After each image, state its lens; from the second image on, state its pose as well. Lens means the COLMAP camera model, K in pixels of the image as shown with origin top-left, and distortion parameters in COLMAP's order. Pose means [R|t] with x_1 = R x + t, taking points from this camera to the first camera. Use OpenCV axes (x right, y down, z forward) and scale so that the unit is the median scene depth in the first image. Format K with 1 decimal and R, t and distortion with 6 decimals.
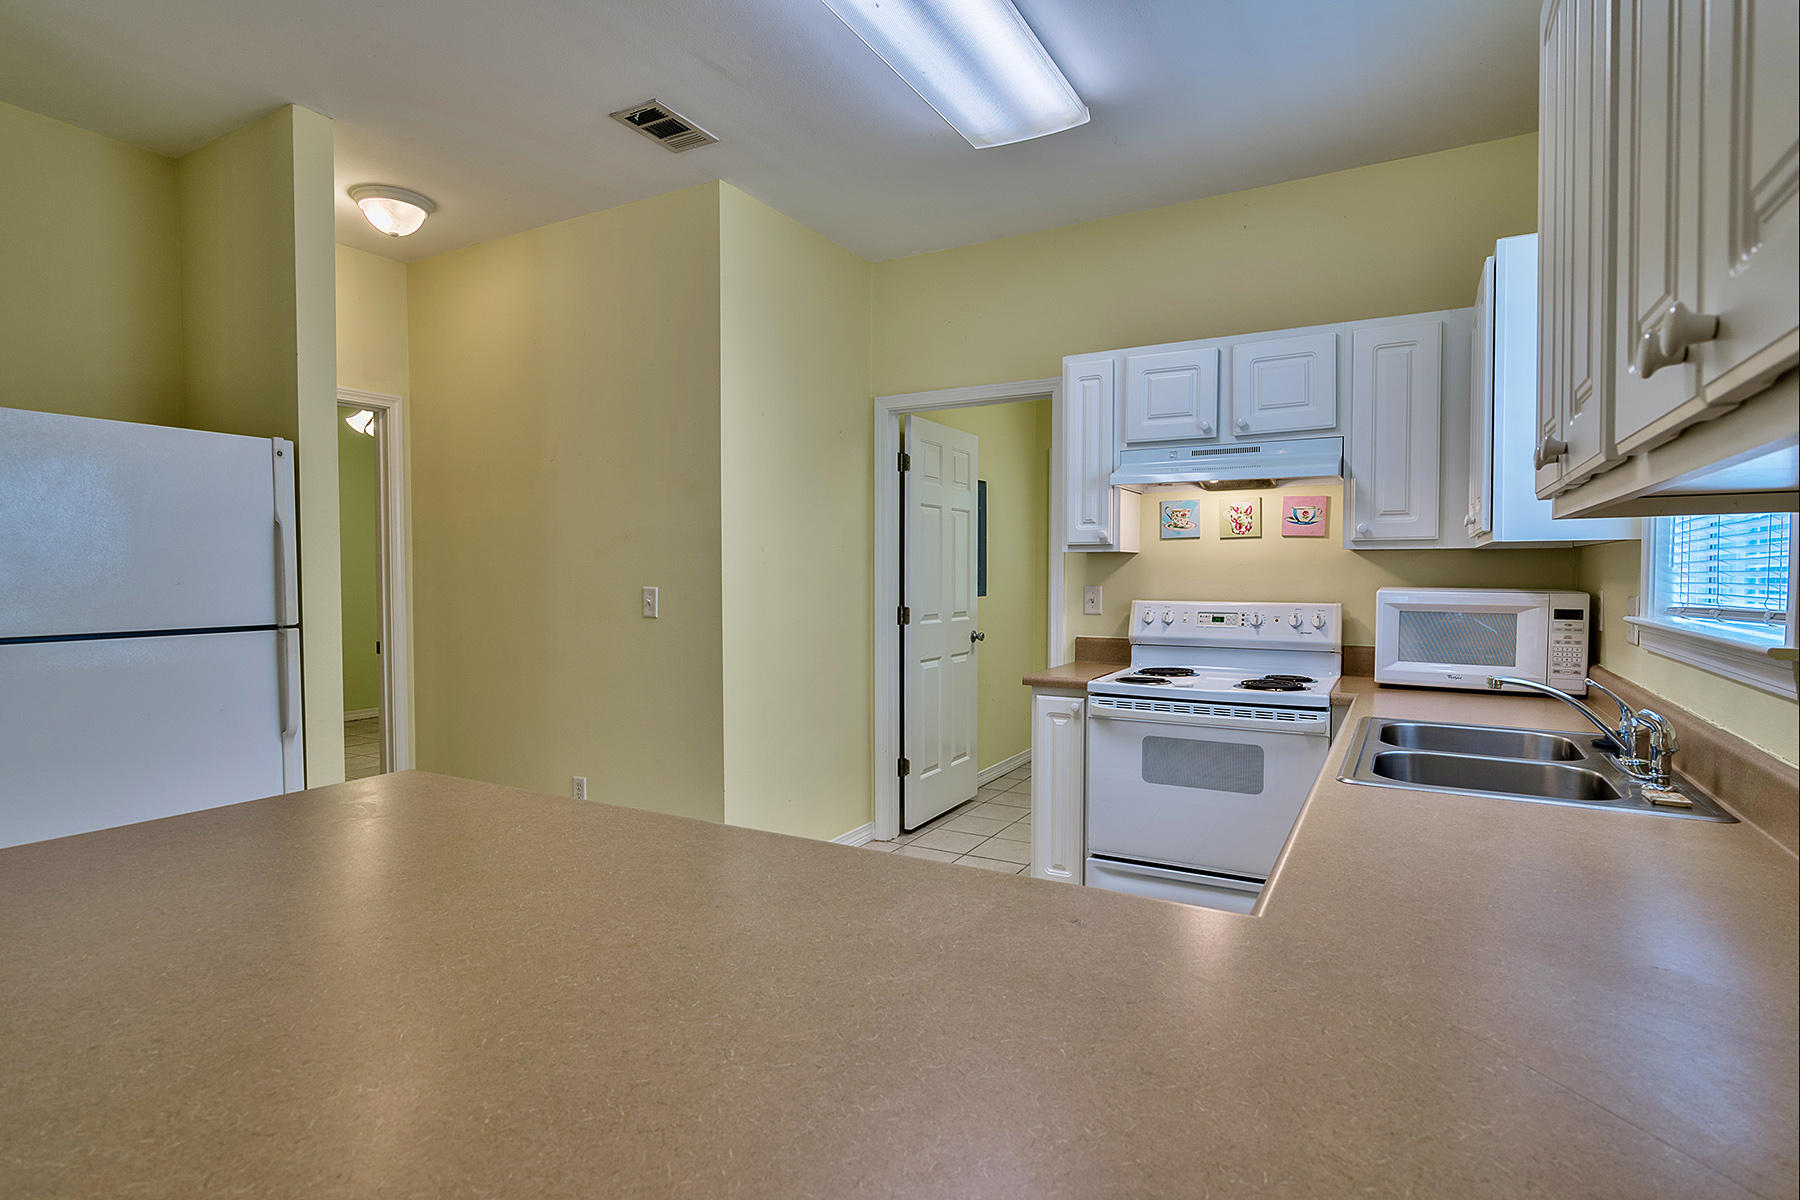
lens RADIAL K [[909.4, 0, 894.4], [0, 909.4, 604.3], [0, 0, 1]] dist [-0.002923, -0.000472]
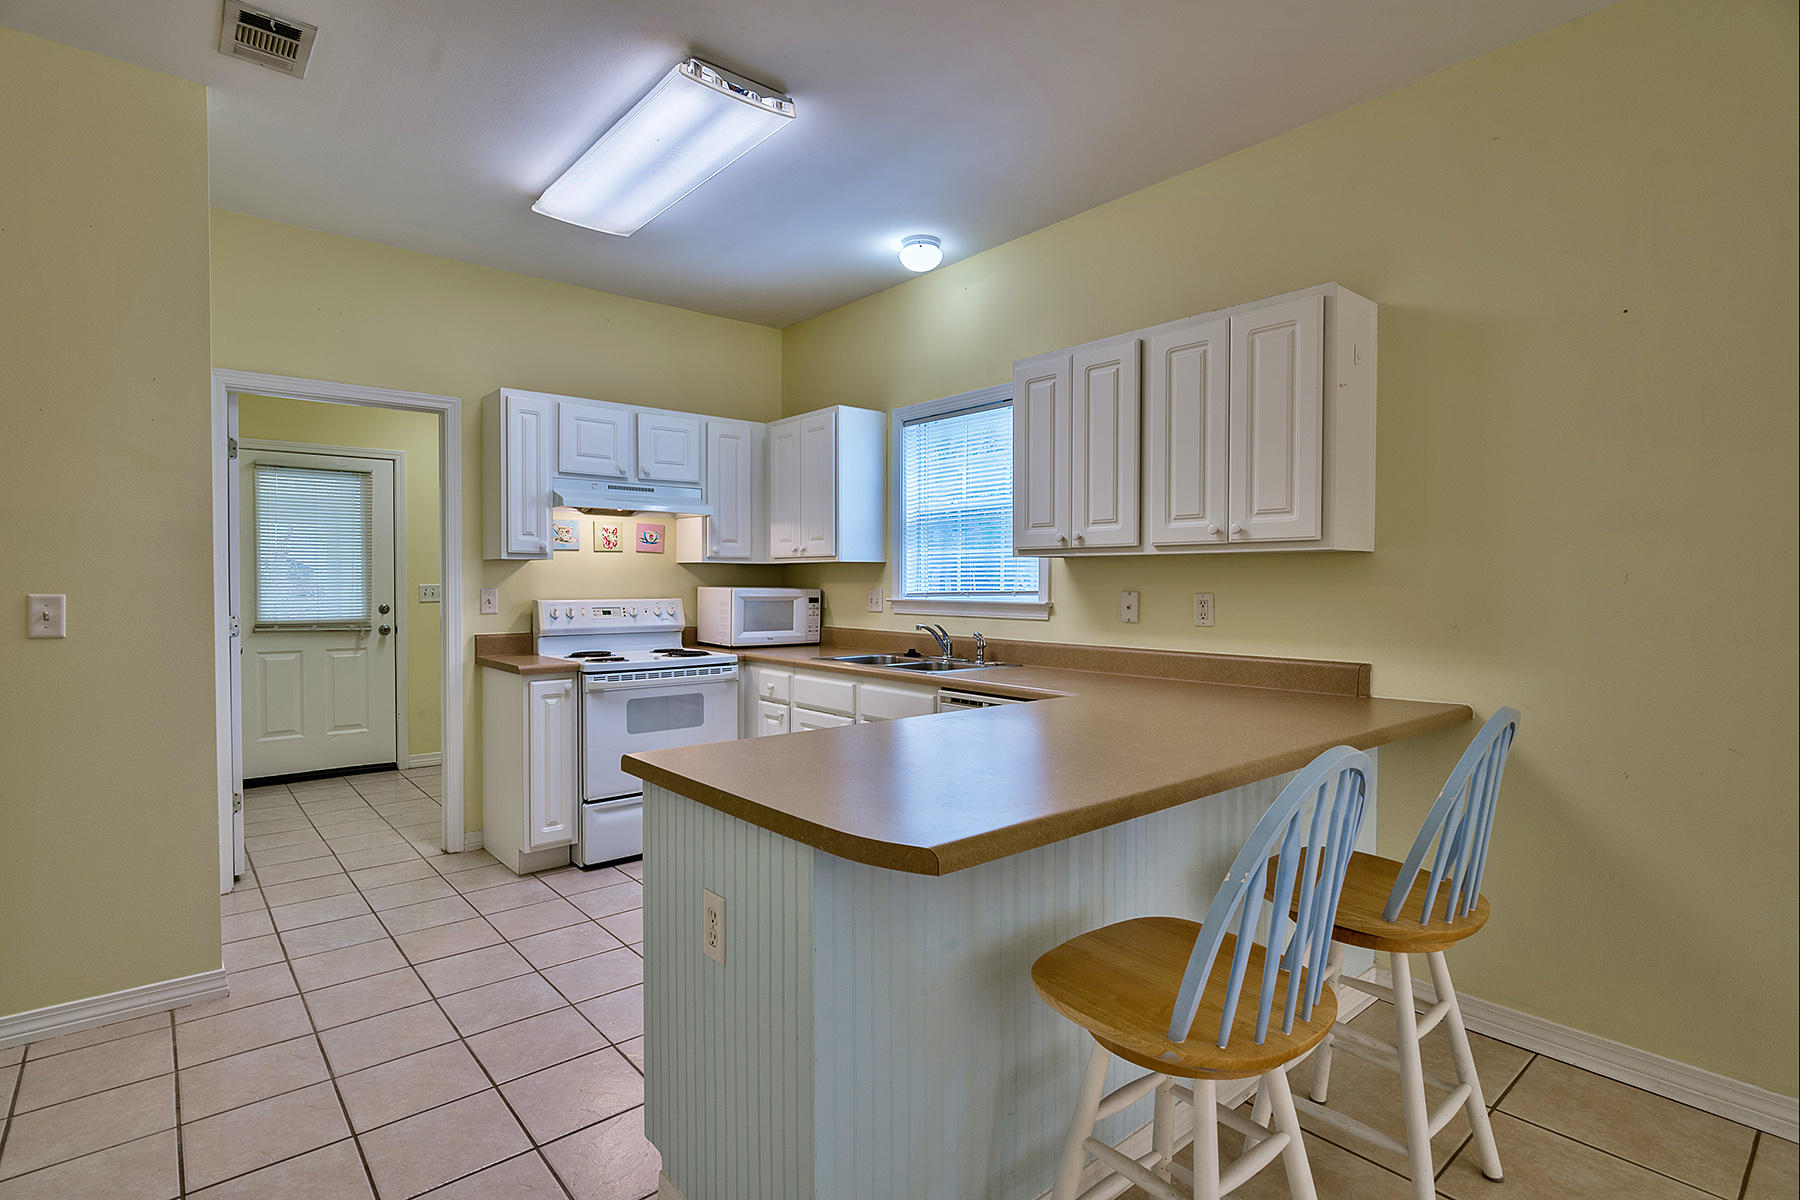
lens RADIAL K [[881.2, 0, 900.0], [0, 881.2, 600.0], [0, 0, 1]] dist [-0.002961, -0.000132]
pose [[0.338898, -0.018978, 0.940632, -0.730377], [0.029928, 0.999508, 0.009383, -0.001114], [-0.940347, 0.024971, 0.339299, 0.168361]]
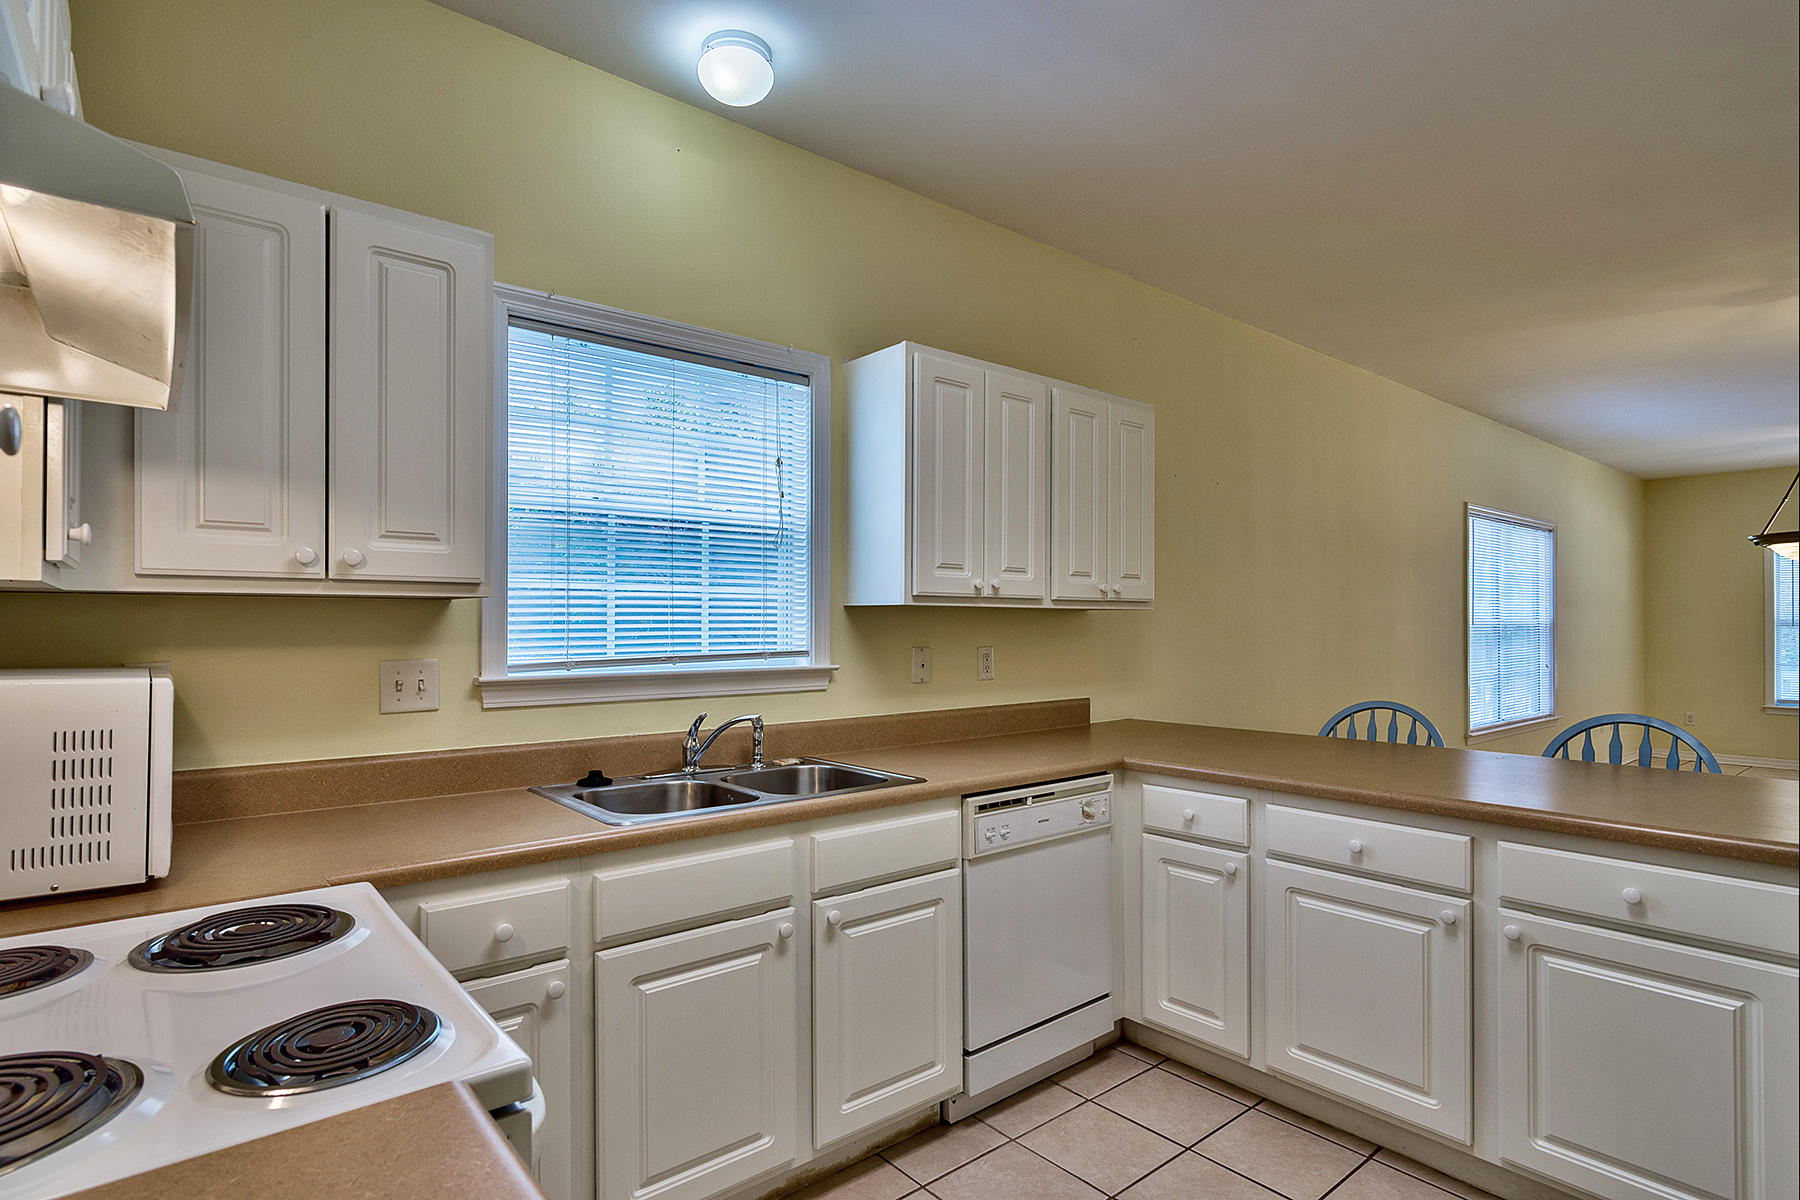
lens RADIAL K [[909.4, 0, 894.4], [0, 909.4, 604.3], [0, 0, 1]] dist [-0.002923, -0.000472]
pose [[-0.935657, 0.009234, 0.352790, 0.021136], [0.012675, 0.999892, 0.007445, -0.044519], [-0.352683, 0.011438, -0.935673, 1.136637]]
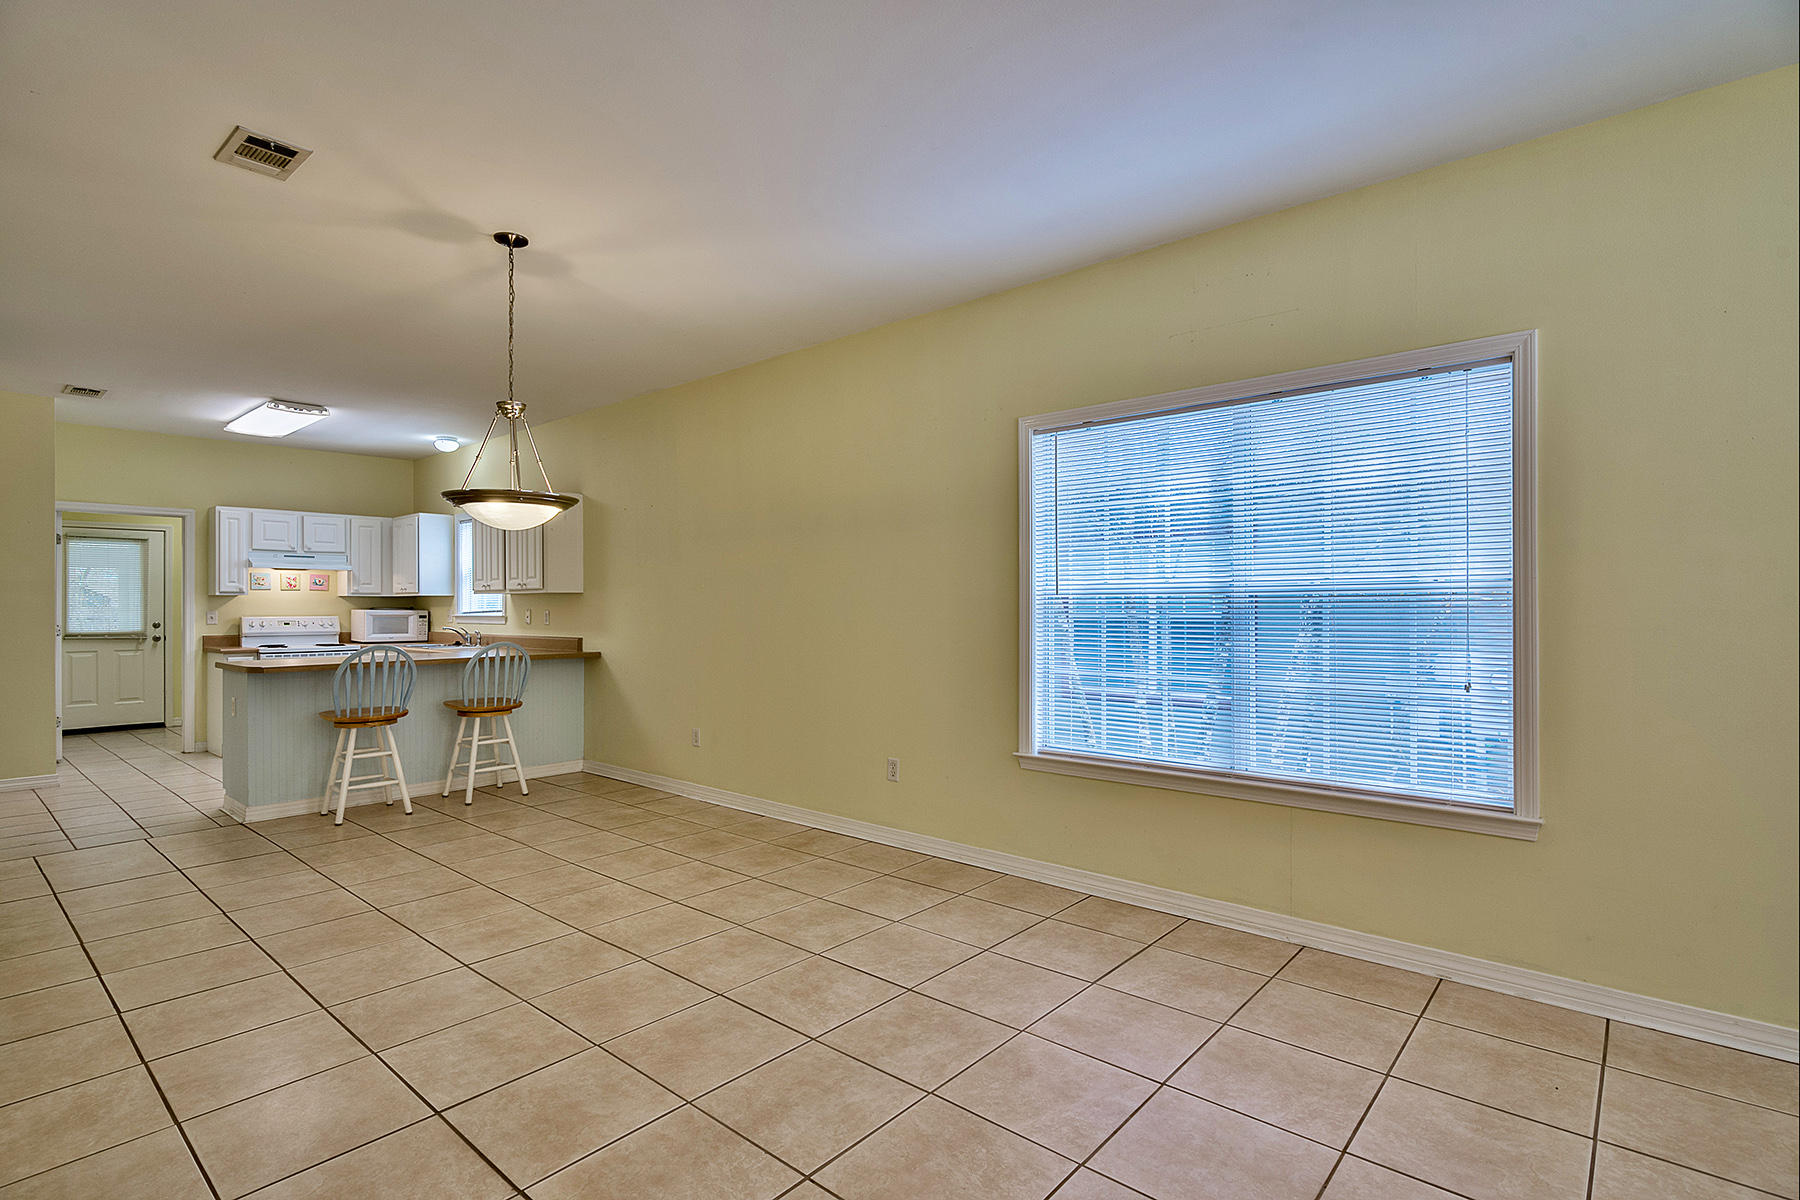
lens RADIAL K [[866.3, 0, 910.9], [0, 866.3, 603.5], [0, 0, 1]] dist [-0.004477, 0.000238]
pose [[0.187956, 0.002942, 0.982173, -1.638330], [0.036425, 0.999287, -0.009964, 0.047264], [-0.981502, 0.037649, 0.187714, -1.091884]]
